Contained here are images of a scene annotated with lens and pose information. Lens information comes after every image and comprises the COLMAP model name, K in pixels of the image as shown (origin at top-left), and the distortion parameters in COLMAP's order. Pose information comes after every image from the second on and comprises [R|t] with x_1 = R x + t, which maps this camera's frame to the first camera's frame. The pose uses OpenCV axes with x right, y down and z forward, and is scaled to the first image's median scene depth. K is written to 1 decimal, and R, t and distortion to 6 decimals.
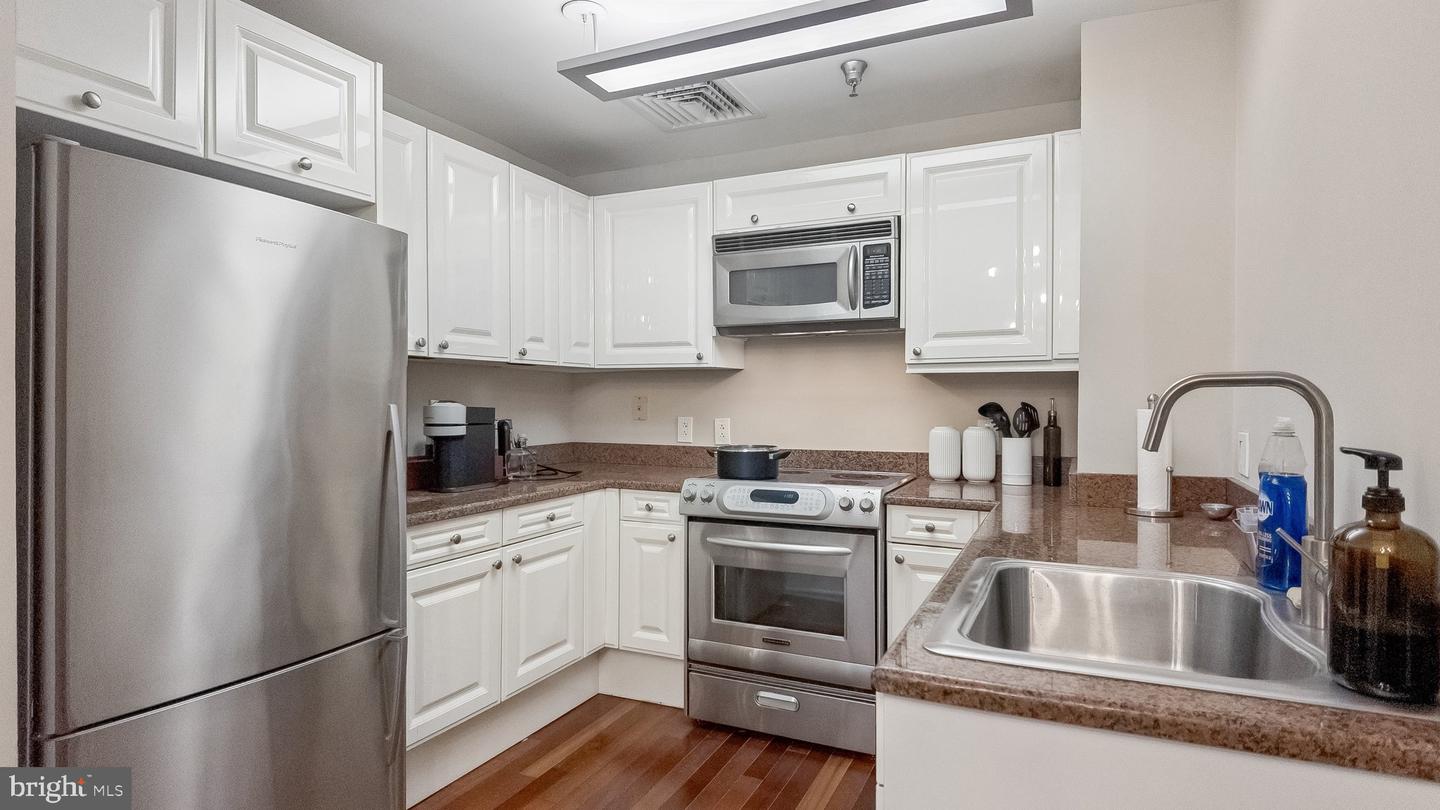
lens RADIAL K [[736.0, 0, 720.0], [0, 736.0, 405.0], [0, 0, 1]] dist [0.048363, -0.045957]
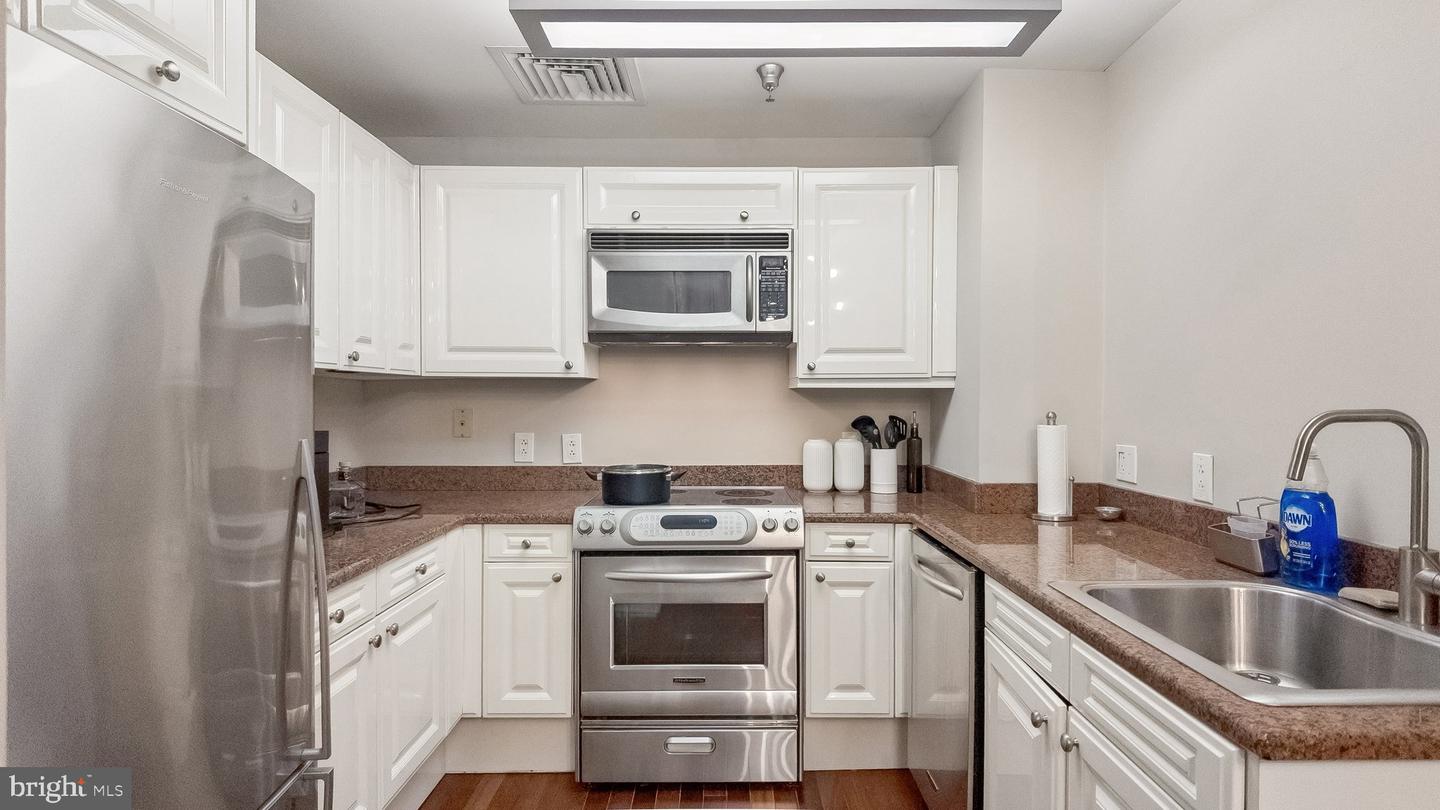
lens RADIAL K [[736.0, 0, 720.0], [0, 736.0, 405.0], [0, 0, 1]] dist [0.048363, -0.045957]
pose [[0.905983, -0.005237, 0.423283, -0.260566], [0.004644, 0.999986, 0.002433, -0.022451], [-0.423289, -0.000239, 0.905994, 0.141301]]
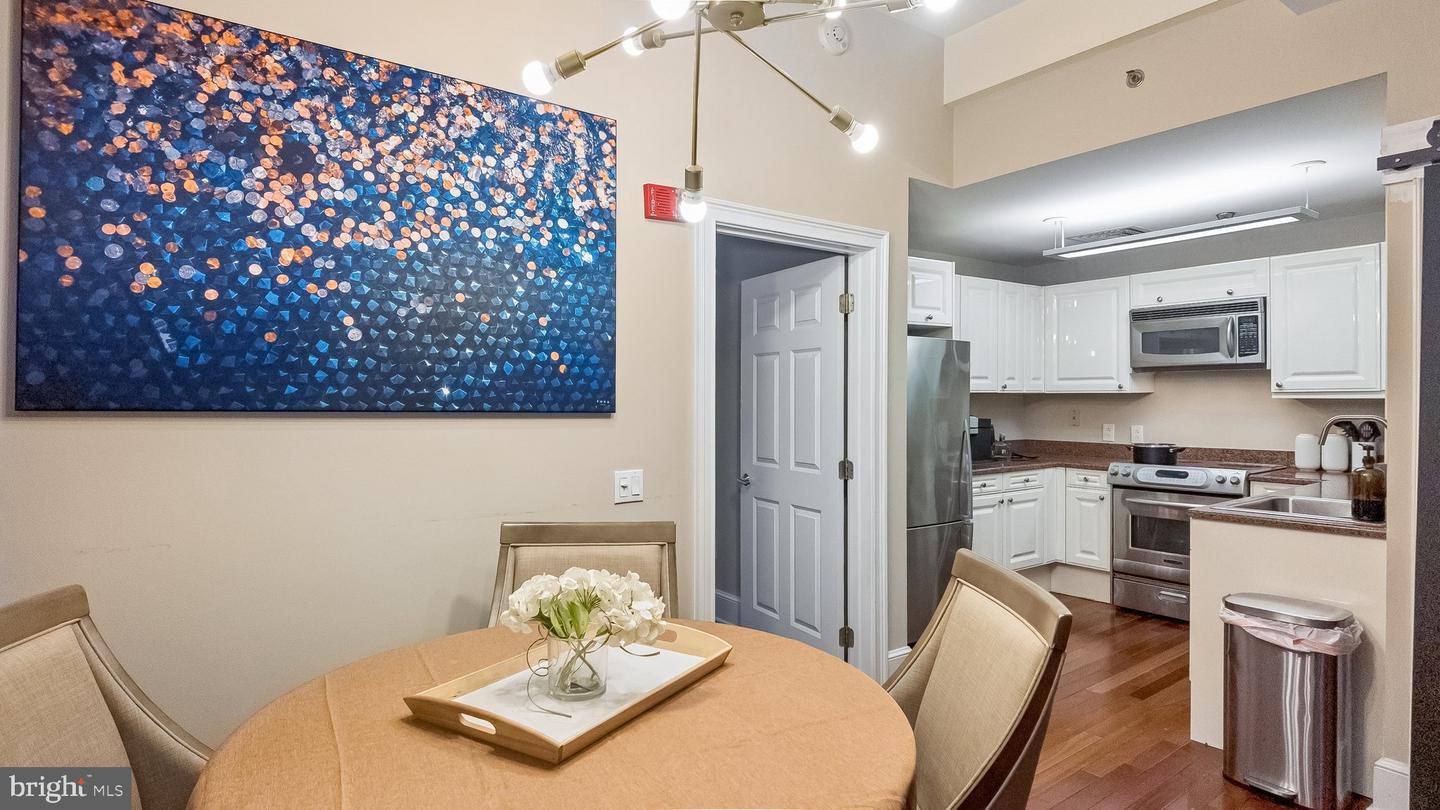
lens RADIAL K [[737.9, 0, 728.5], [0, 737.9, 400.4], [0, 0, 1]] dist [0.030038, -0.045542]
pose [[0.873762, -0.003476, -0.486341, 0.013335], [0.000992, 0.999985, -0.005366, -0.031530], [0.486353, 0.004206, 0.873752, -0.879892]]
